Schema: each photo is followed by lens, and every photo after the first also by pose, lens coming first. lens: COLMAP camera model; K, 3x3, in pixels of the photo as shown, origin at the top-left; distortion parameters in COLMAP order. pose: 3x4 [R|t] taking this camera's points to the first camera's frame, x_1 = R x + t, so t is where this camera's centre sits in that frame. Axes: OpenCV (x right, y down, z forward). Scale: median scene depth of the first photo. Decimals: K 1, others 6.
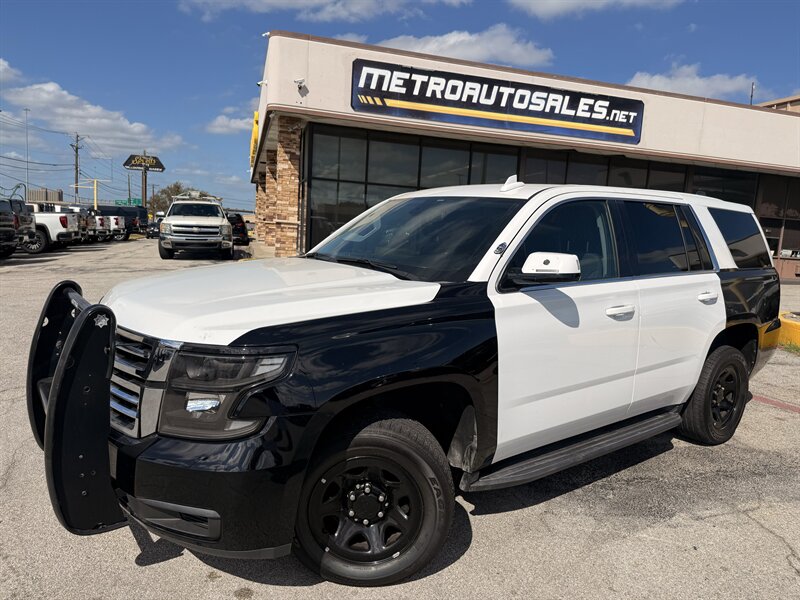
lens RADIAL K [[581.7, 0, 394.7], [0, 581.7, 303.2], [0, 0, 1]] dist [0.008449, -0.020233]
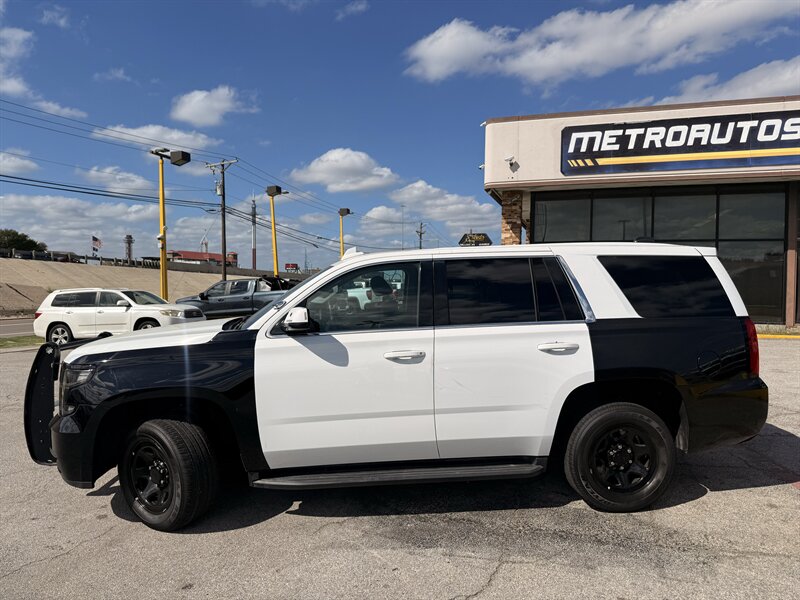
lens RADIAL K [[581.7, 0, 395.4], [0, 581.7, 301.0], [0, 0, 1]] dist [0.008449, -0.020233]
pose [[0.820671, -0.038356, -0.570112, 0.256612], [-0.027135, 0.994003, -0.105935, 0.007104], [0.570756, 0.102408, 0.814709, 0.010862]]
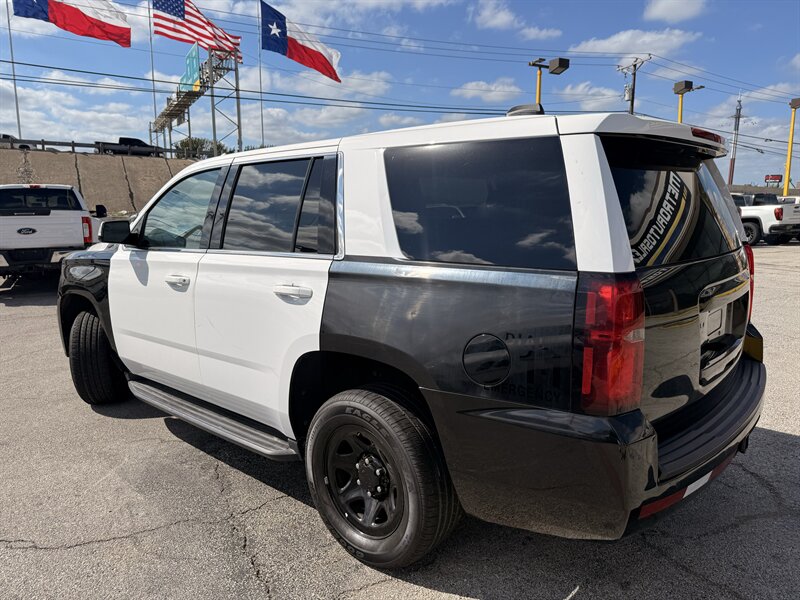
lens RADIAL K [[581.7, 0, 394.6], [0, 581.7, 295.6], [0, 0, 1]] dist [0.008449, -0.020233]
pose [[0.173345, 0.106964, -0.979035, 0.356119], [-0.116812, 0.989301, 0.087404, -0.023037], [0.977909, 0.099212, 0.183985, 0.291877]]
